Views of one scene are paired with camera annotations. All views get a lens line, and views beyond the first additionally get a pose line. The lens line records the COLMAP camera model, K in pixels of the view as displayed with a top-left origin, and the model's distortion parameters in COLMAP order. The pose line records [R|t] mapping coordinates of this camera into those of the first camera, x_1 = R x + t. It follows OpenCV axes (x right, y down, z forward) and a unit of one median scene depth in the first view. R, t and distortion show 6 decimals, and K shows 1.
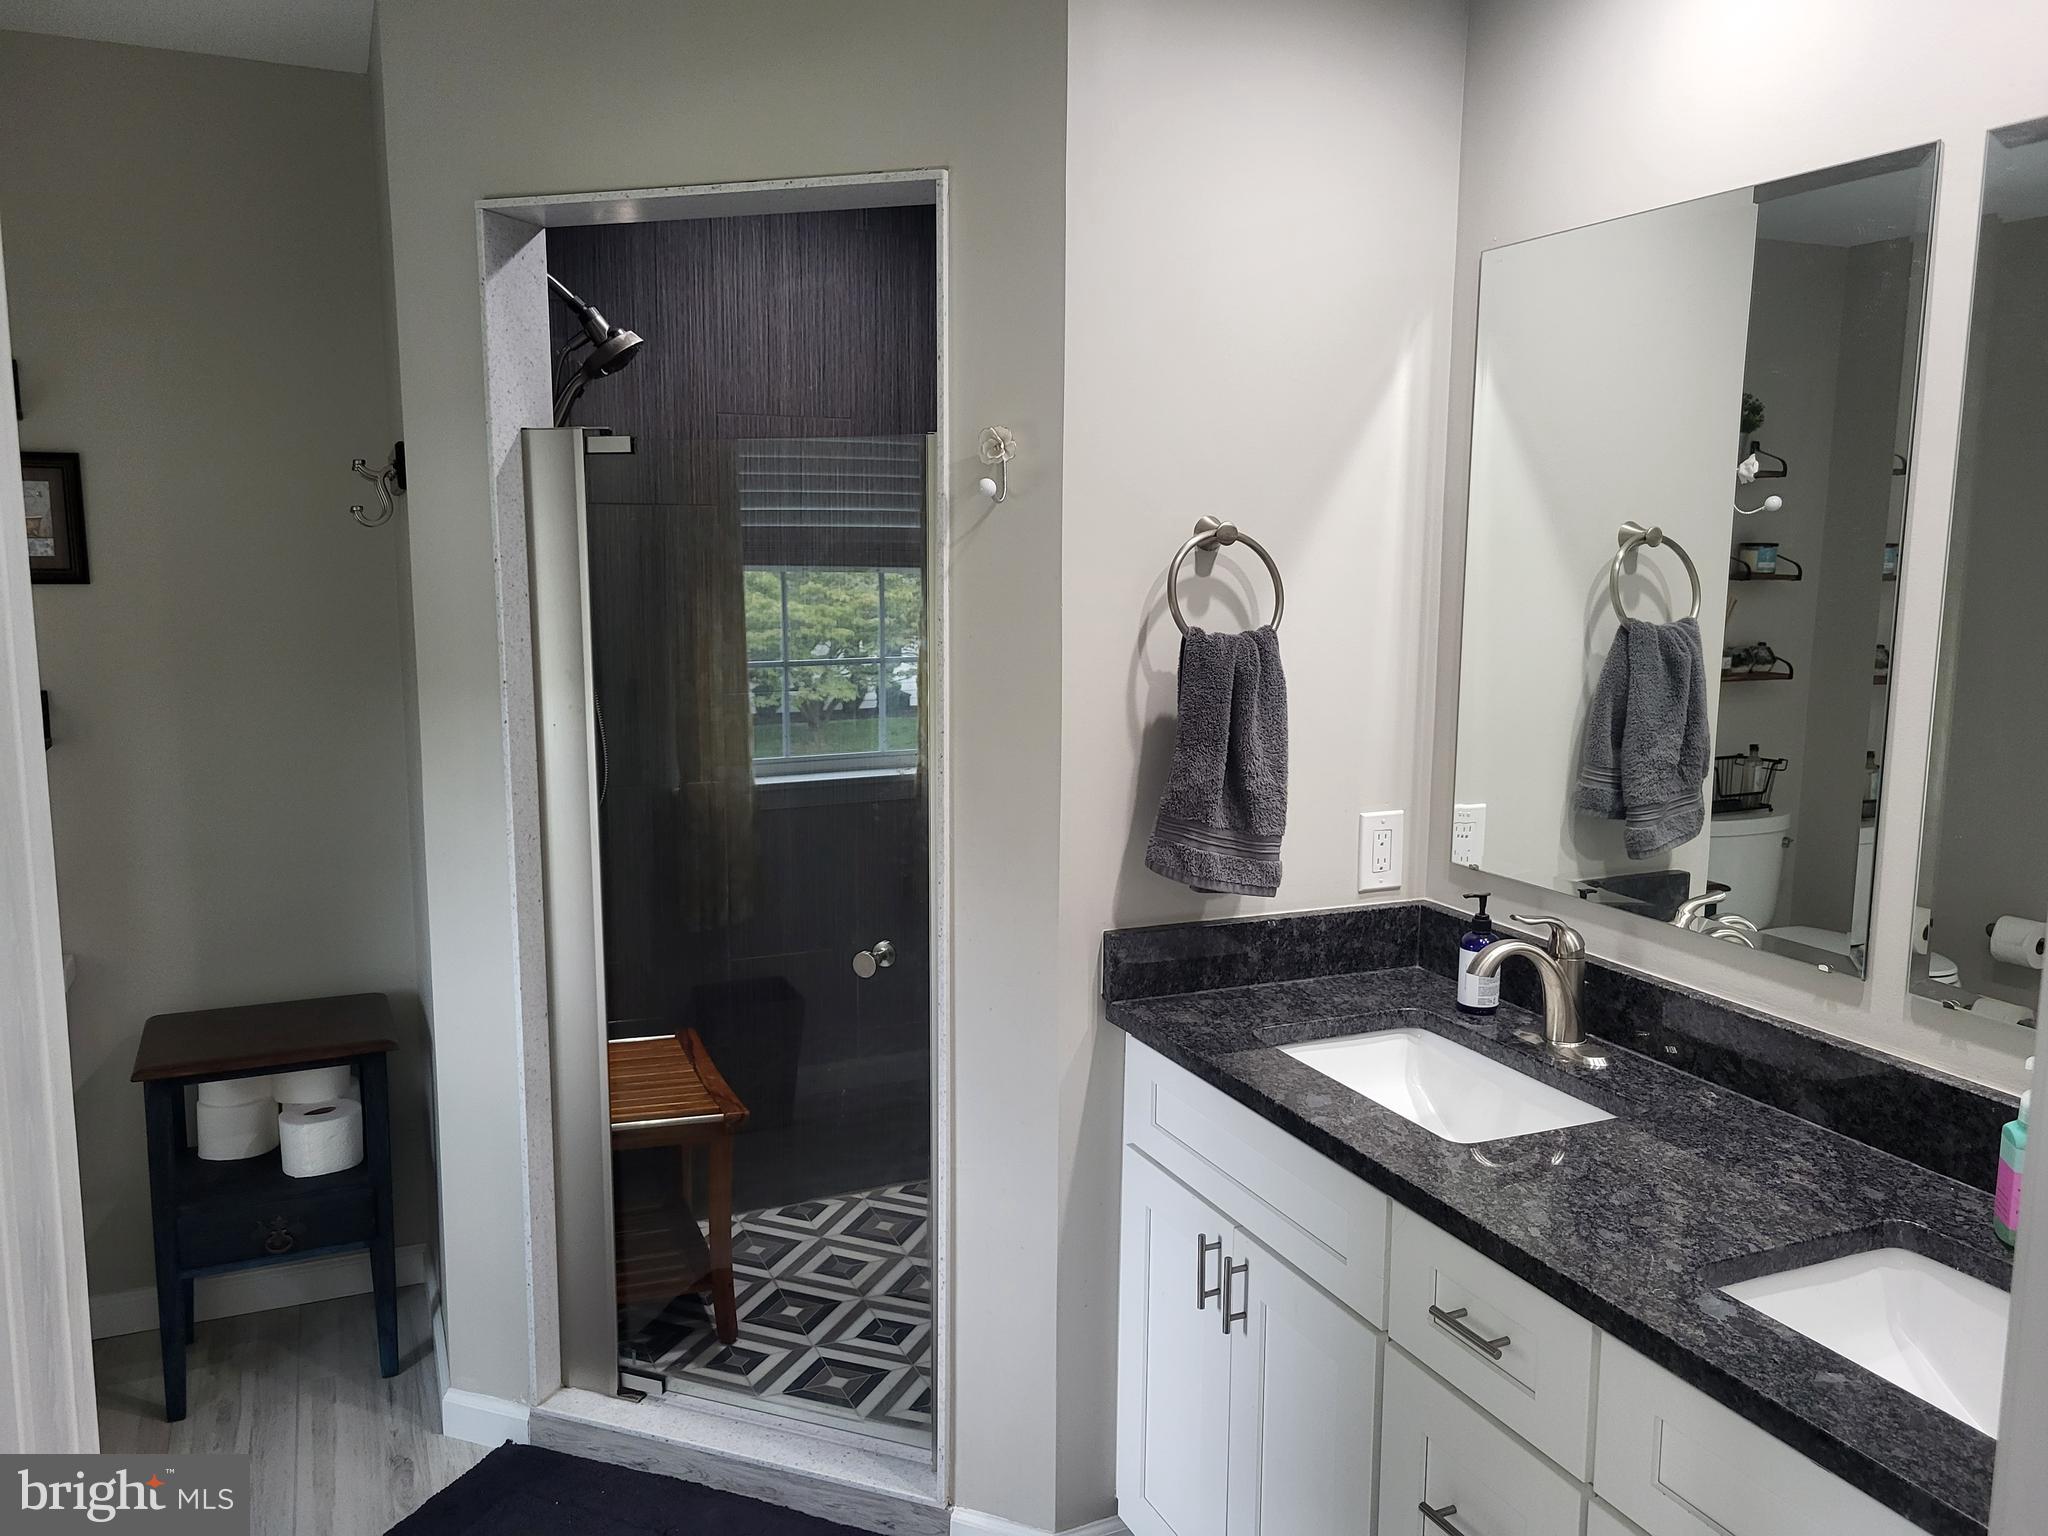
lens RADIAL K [[1566.9, 0, 1038.6], [0, 1566.9, 767.3], [0, 0, 1]] dist [0.039409, -0.015043]
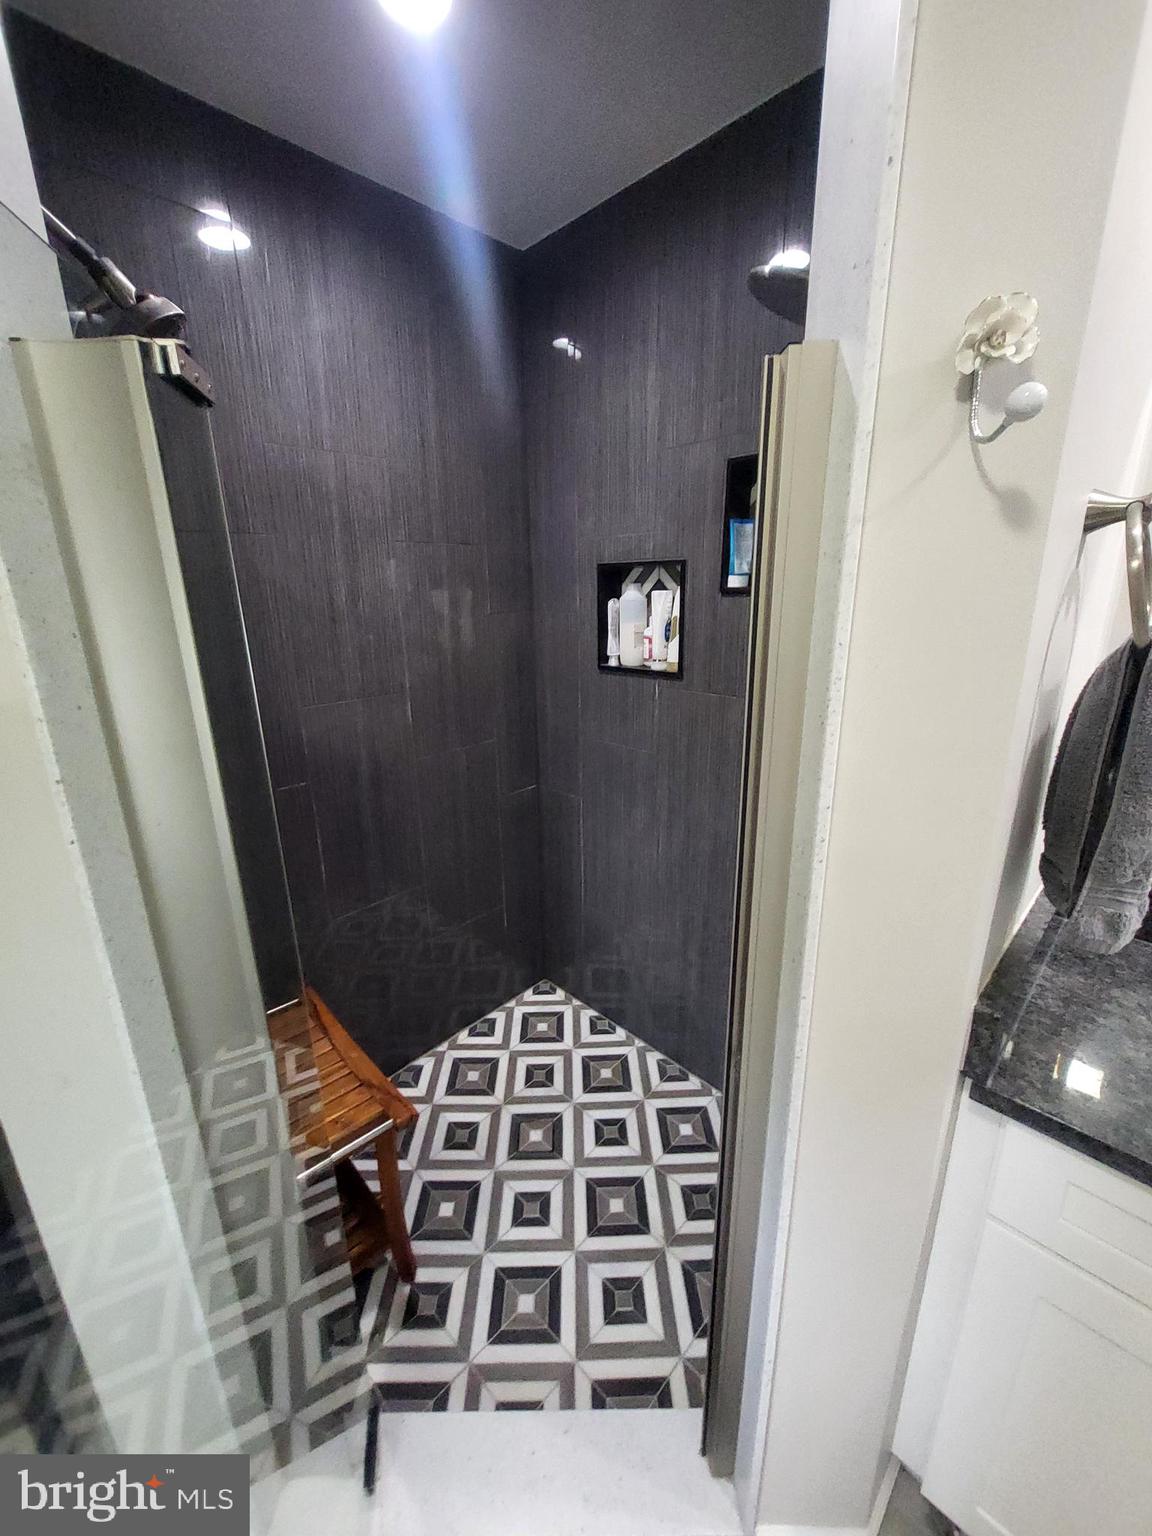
lens RADIAL K [[606.3, 0, 569.9], [0, 606.3, 761.3], [0, 0, 1]] dist [0.001371, 0.001208]
pose [[0.938640, -0.116752, 0.324537, -0.192804], [0.072037, 0.986574, 0.146569, -0.068852], [-0.337292, -0.114196, 0.934448, 0.604655]]
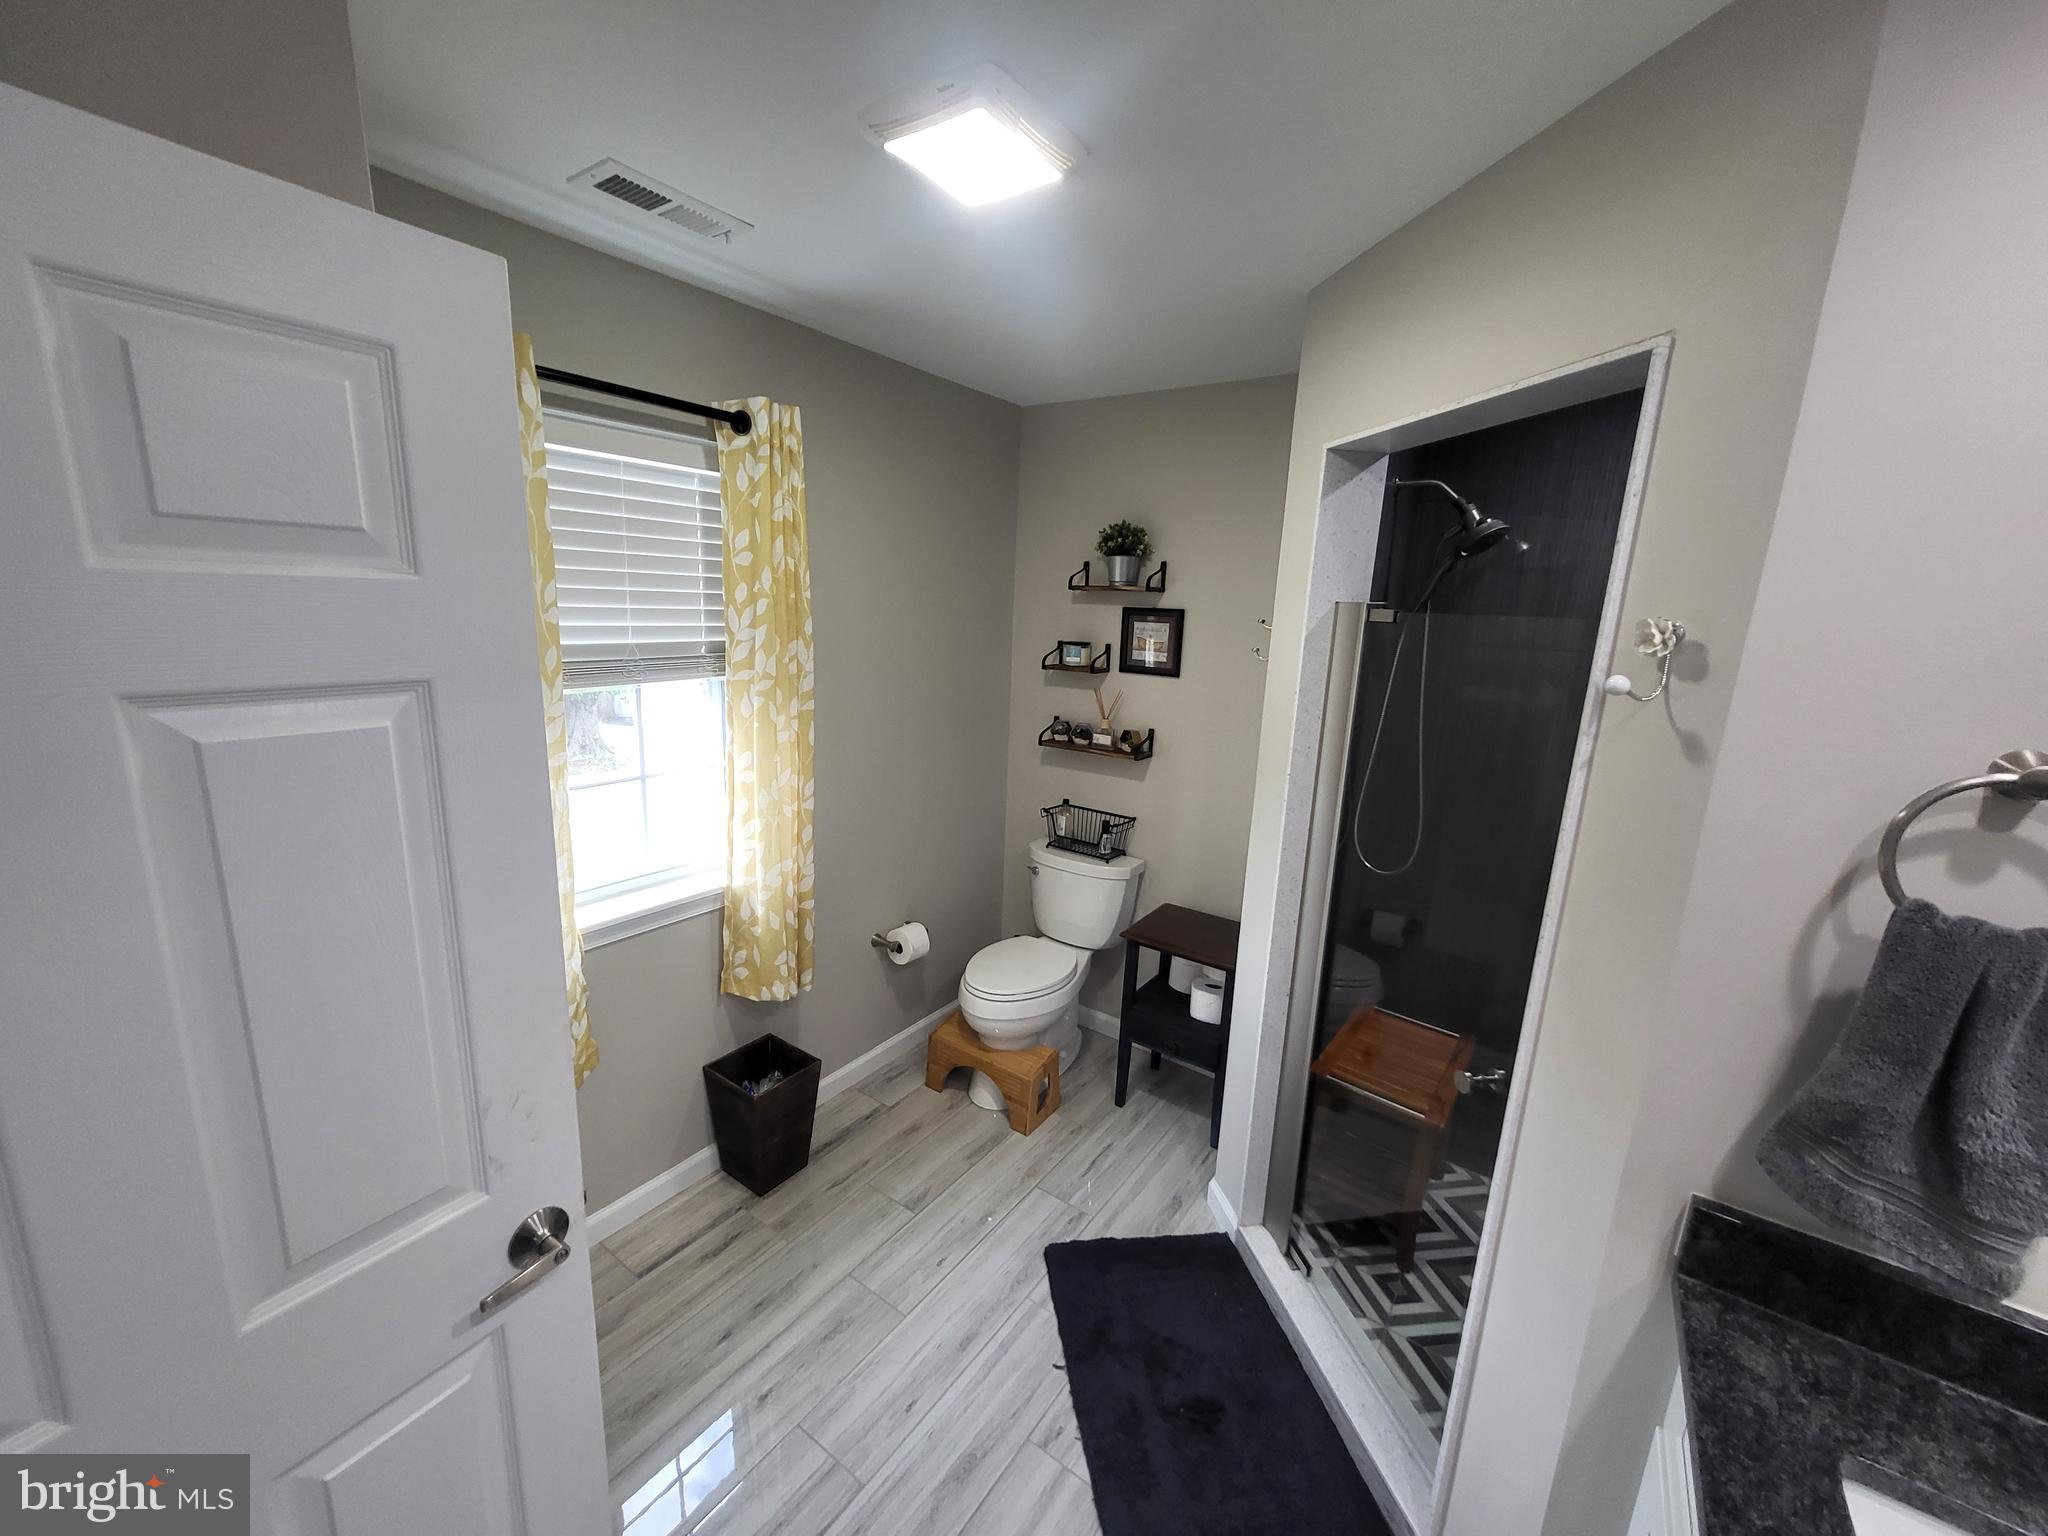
lens RADIAL K [[808.4, 0, 993.1], [0, 808.4, 777.6], [0, 0, 1]] dist [0.001371, 0.001208]
pose [[0.489493, 0.195415, -0.849829, 0.146289], [-0.153937, 0.978626, 0.136365, -0.096338], [0.858313, 0.064070, 0.509112, 0.320488]]
